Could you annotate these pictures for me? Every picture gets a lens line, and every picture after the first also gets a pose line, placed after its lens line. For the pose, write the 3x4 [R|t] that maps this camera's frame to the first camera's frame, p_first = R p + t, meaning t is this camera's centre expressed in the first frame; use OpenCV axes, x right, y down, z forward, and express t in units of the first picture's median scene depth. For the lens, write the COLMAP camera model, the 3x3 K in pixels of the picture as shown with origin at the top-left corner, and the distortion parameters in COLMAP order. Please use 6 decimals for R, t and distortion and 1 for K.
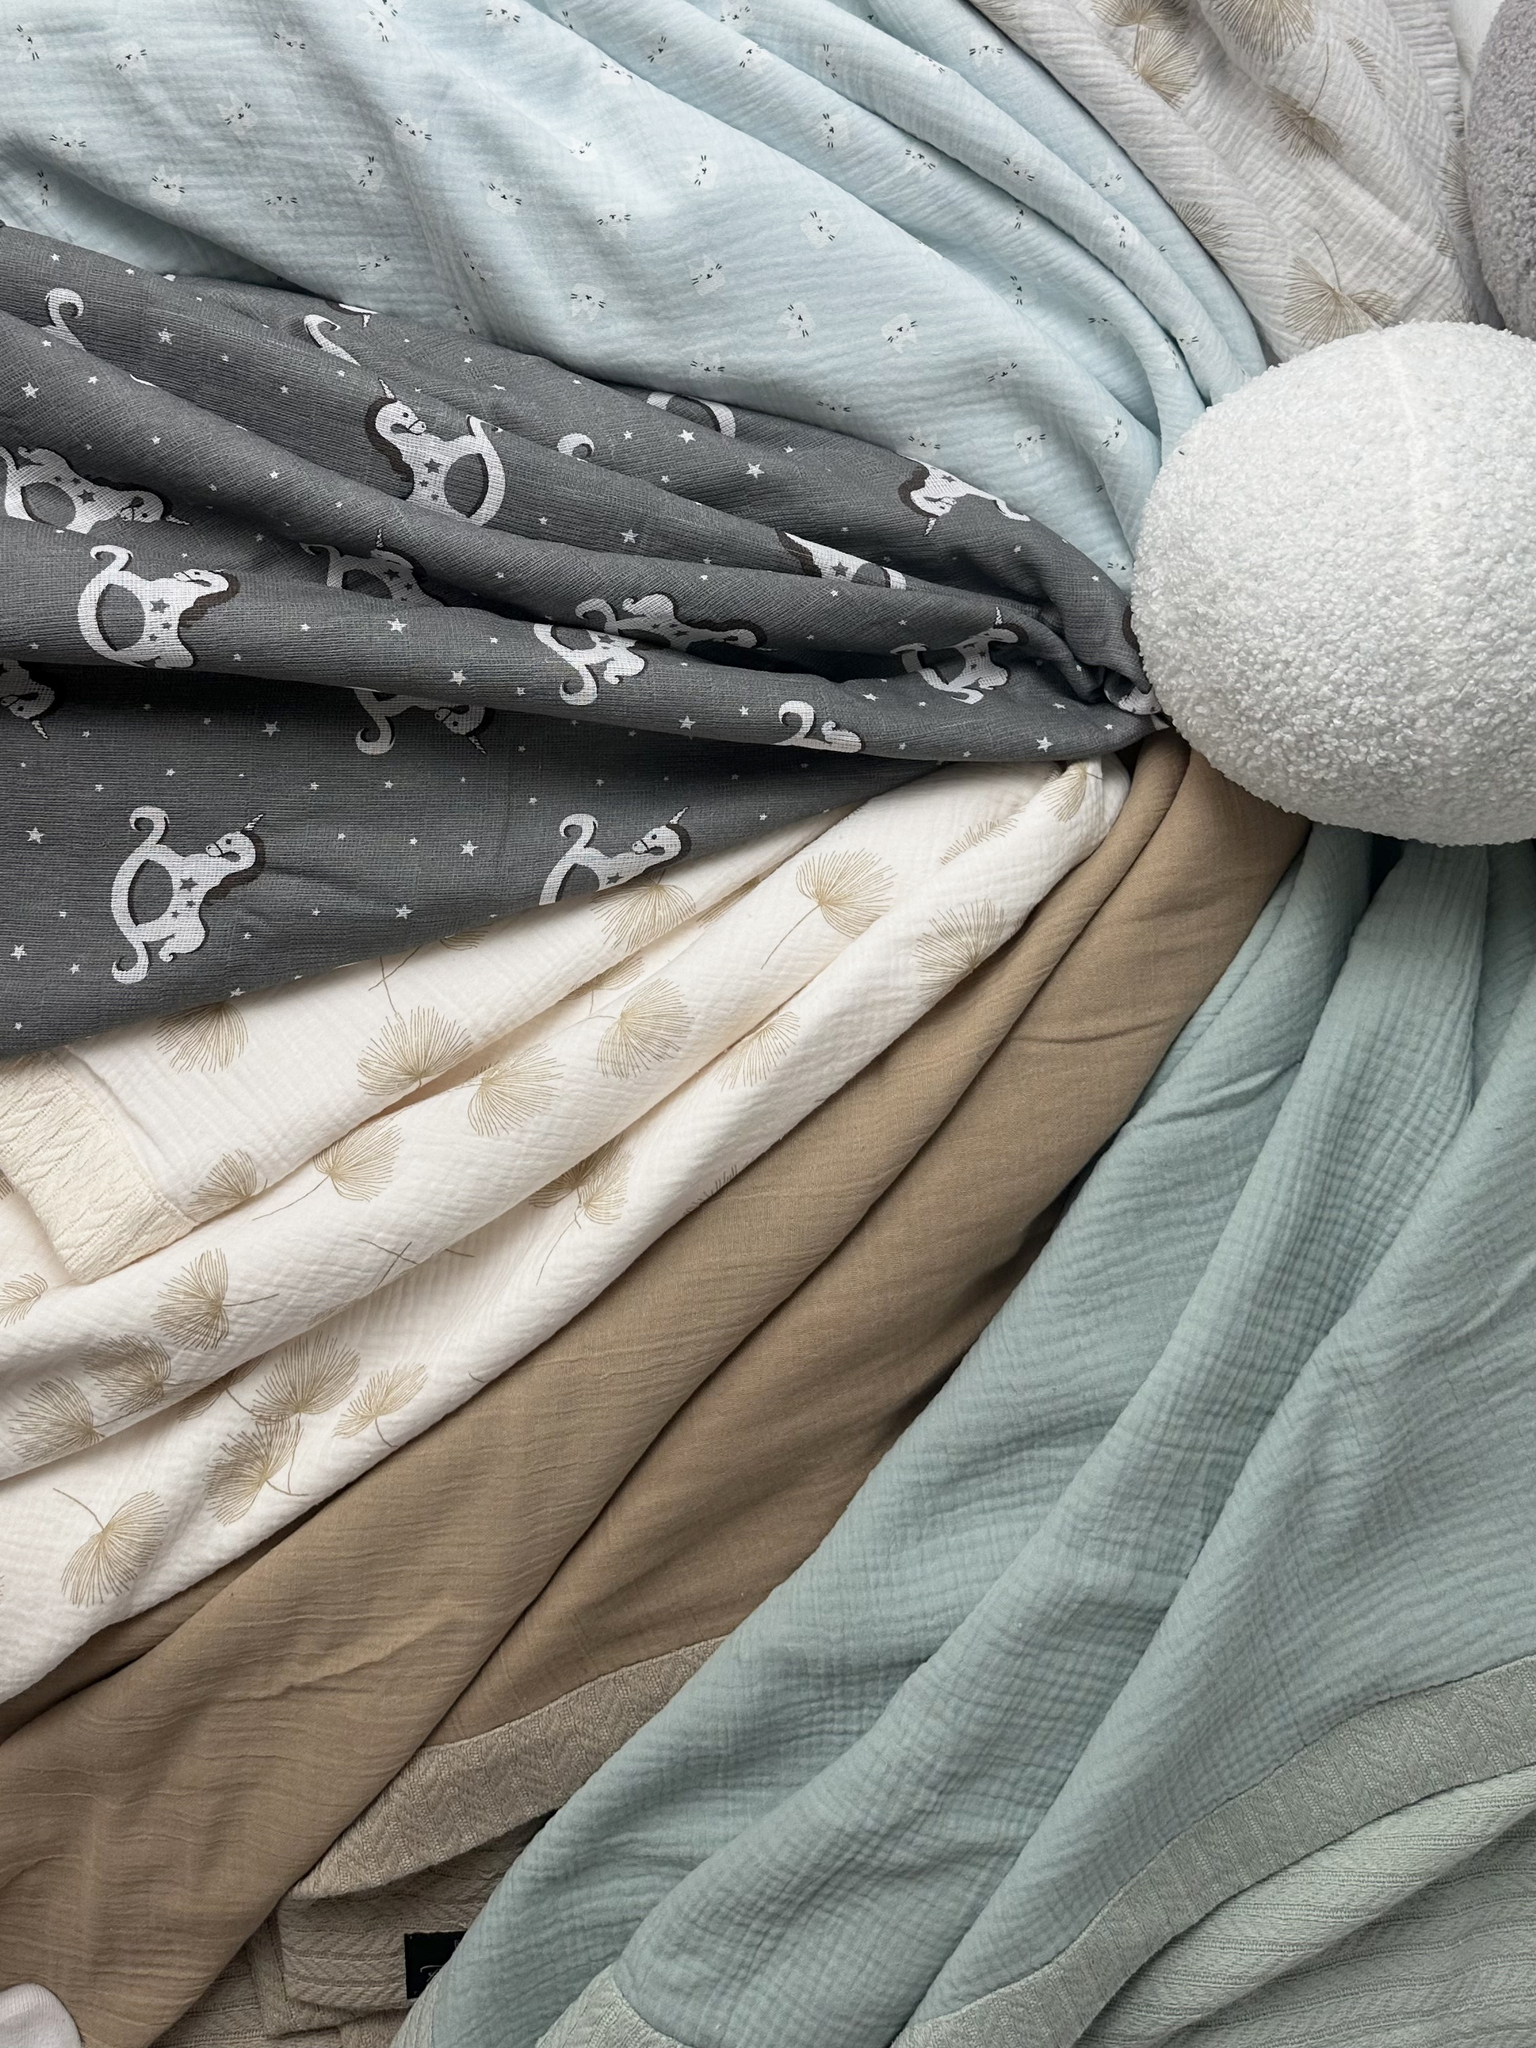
lens RADIAL K [[1438.9, 0, 759.7], [0, 1438.9, 929.7], [0, 0, 1]] dist [0.325856, 0.000474]
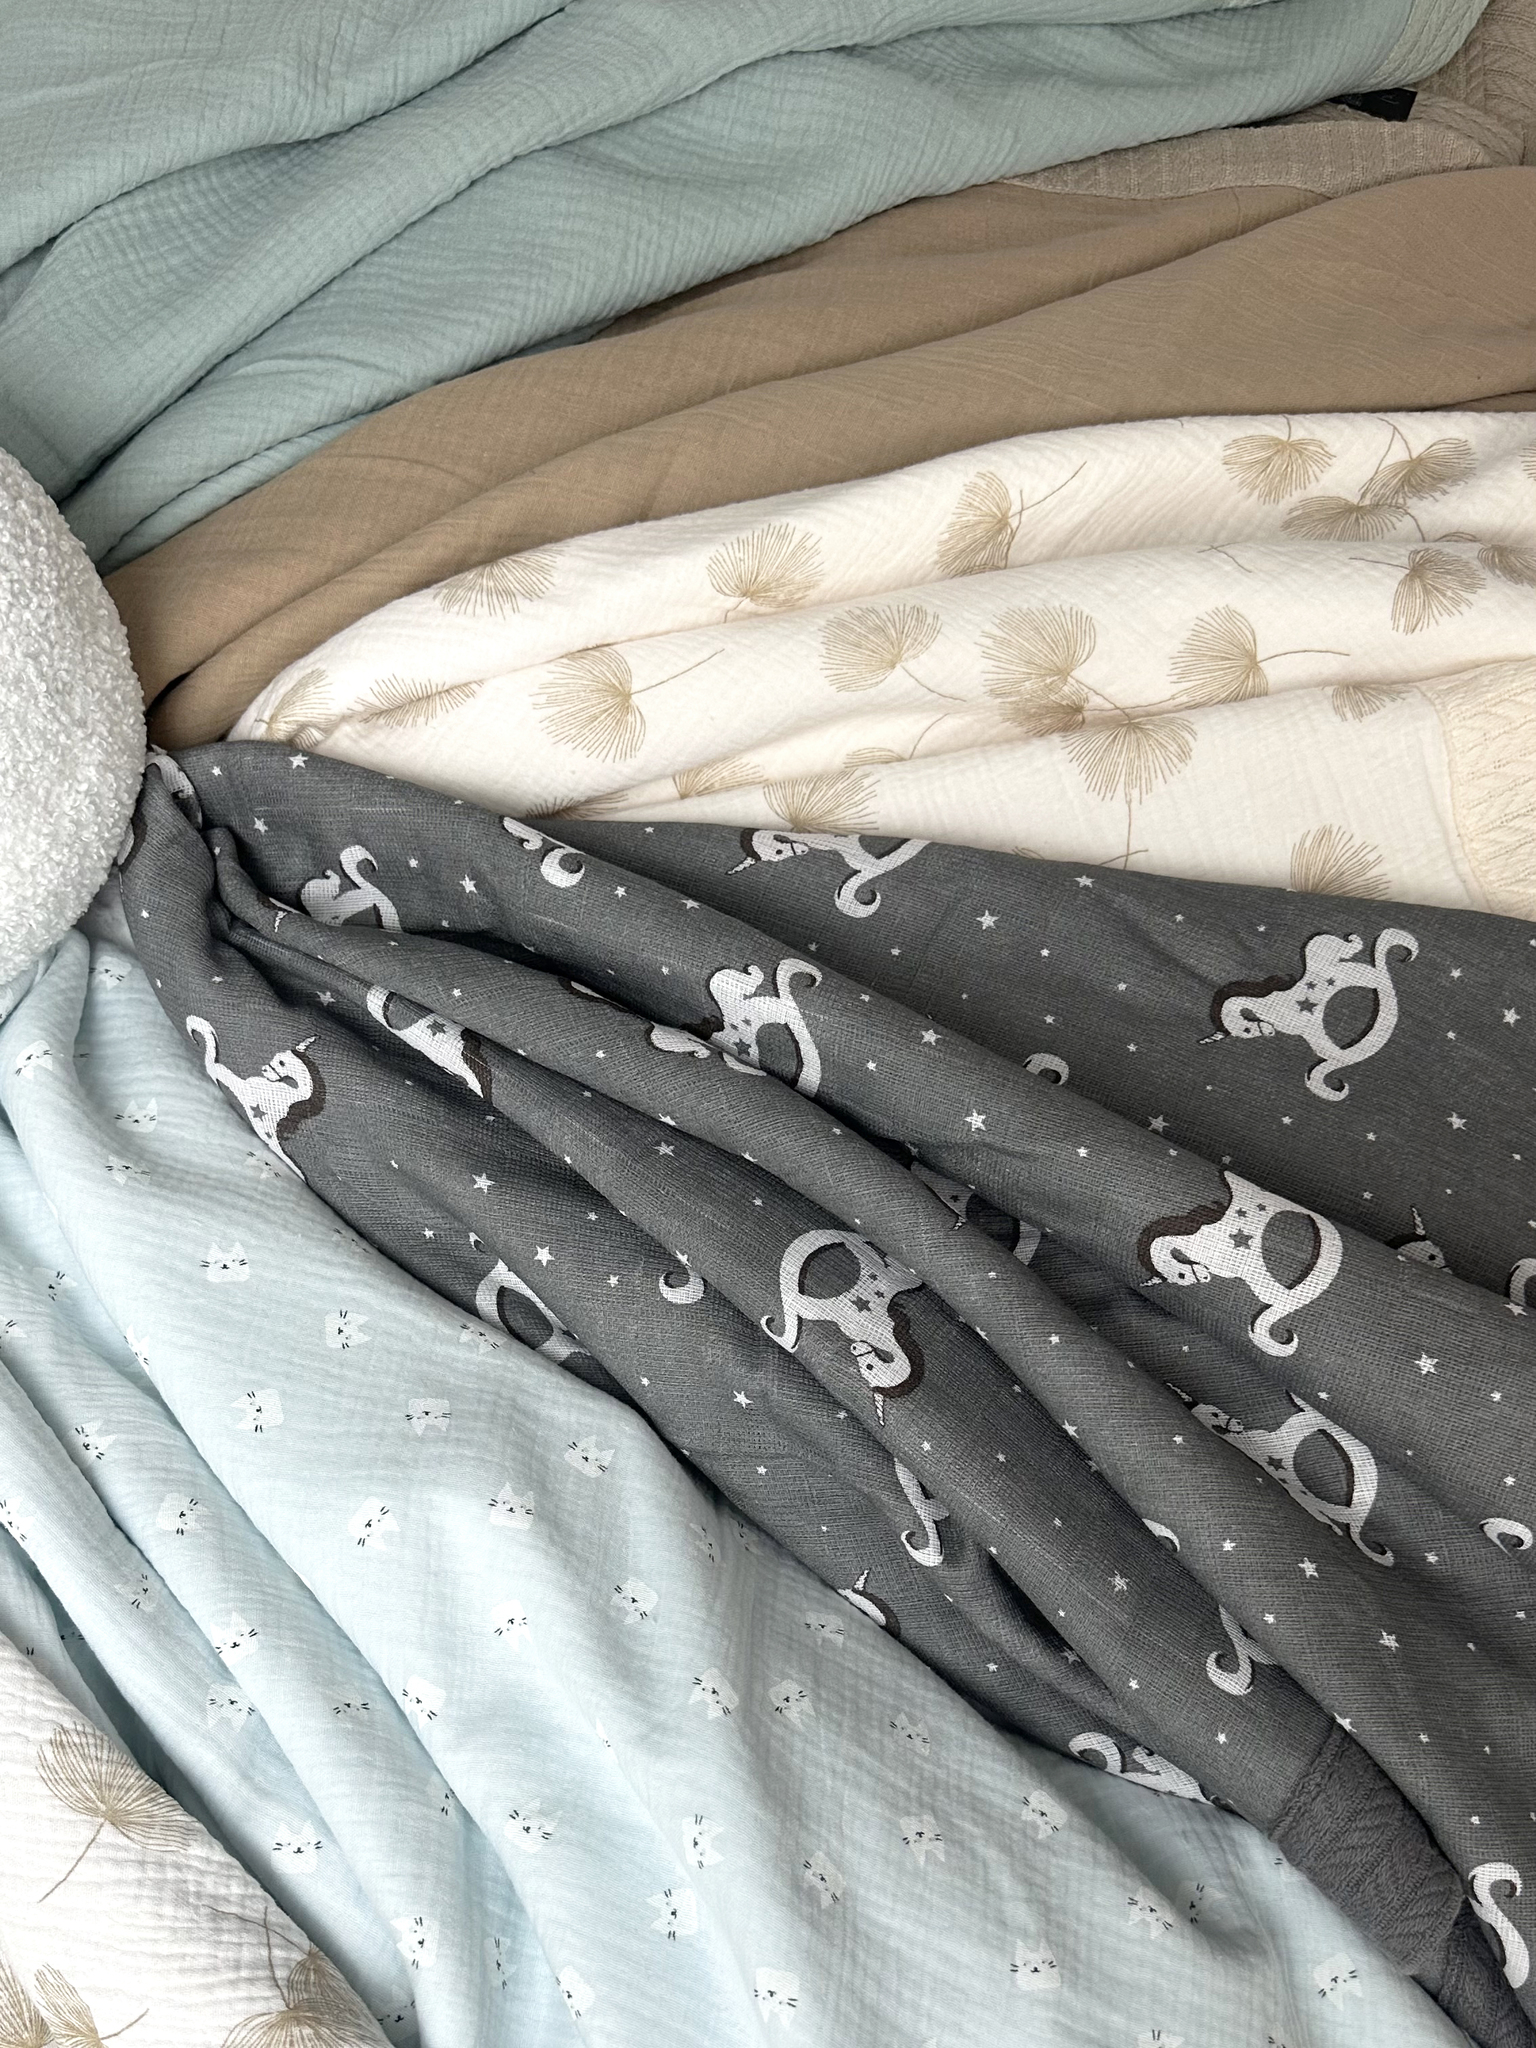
lens RADIAL K [[1451.1, 0, 768.0], [0, 1451.1, 1024.0], [0, 0, 1]] dist [0.238767, 0.001701]
pose [[-0.922014, -0.383272, 0.054713, -0.151894], [0.381999, -0.877605, 0.289630, -0.399352], [-0.062991, 0.287943, 0.955574, 0.222543]]
